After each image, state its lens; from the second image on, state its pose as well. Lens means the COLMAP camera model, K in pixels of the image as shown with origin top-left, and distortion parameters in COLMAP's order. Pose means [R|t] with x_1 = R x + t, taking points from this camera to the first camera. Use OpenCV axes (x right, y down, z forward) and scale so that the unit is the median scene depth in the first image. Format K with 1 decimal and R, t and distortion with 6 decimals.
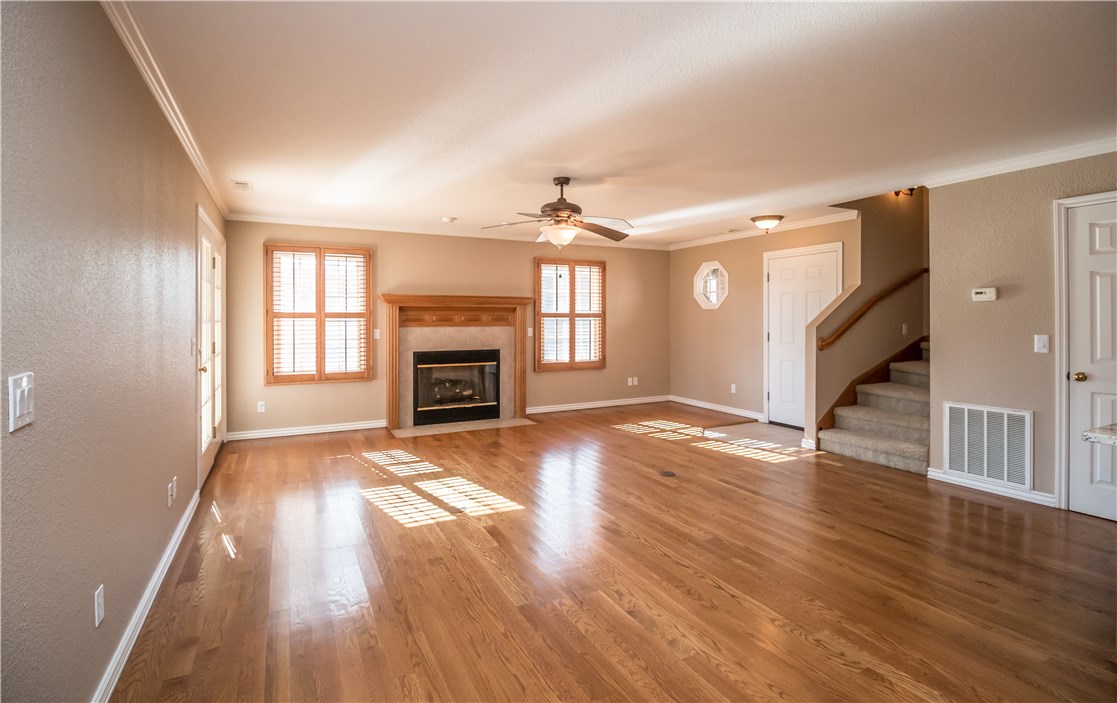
lens RADIAL K [[531.0, 0, 559.6], [0, 531.0, 318.6], [0, 0, 1]] dist [-0.000821, -0.000466]
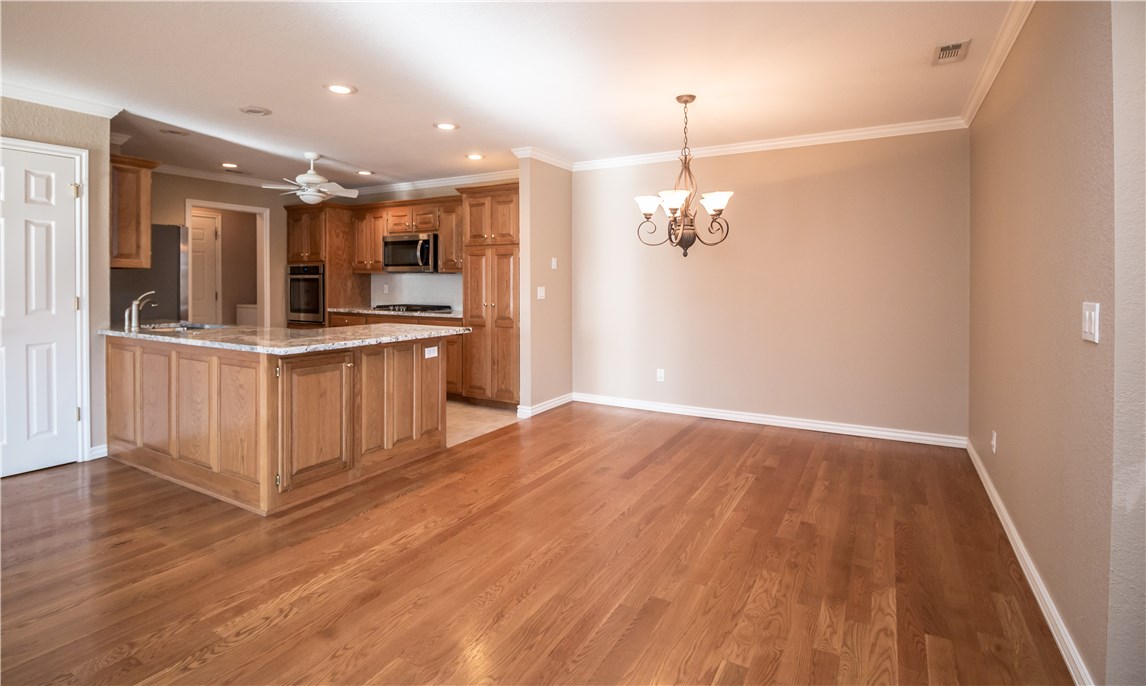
lens RADIAL K [[552.0, 0, 560.0], [0, 552.0, 284.7], [0, 0, 1]] dist [-0.032117, 0.010606]
pose [[-0.528244, -0.003407, 0.849086, -0.186697], [0.000558, 0.999990, 0.004359, 0.013886], [-0.849092, 0.002776, -0.528237, 0.360697]]
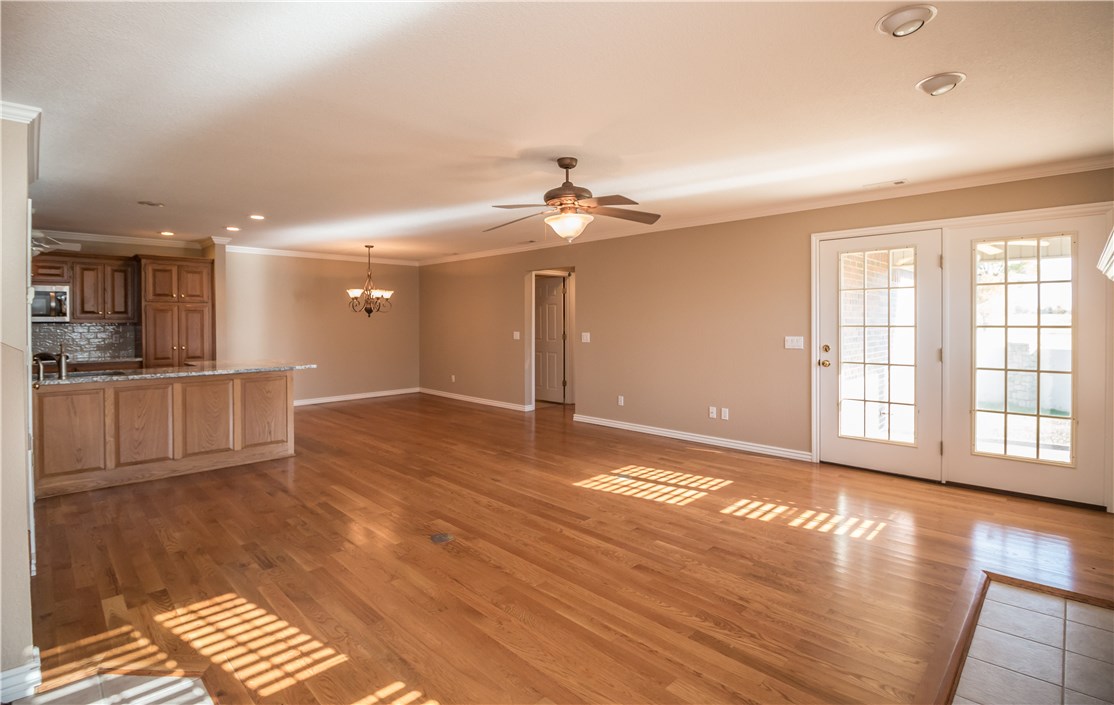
lens RADIAL K [[523.3, 0, 547.6], [0, 523.3, 324.6], [0, 0, 1]] dist [-0.000493, -0.000182]
pose [[-0.957072, 0.004876, -0.289810, 0.195887], [0.003960, 0.999985, 0.003745, -0.000557], [0.289824, 0.002437, -0.957077, 1.257253]]
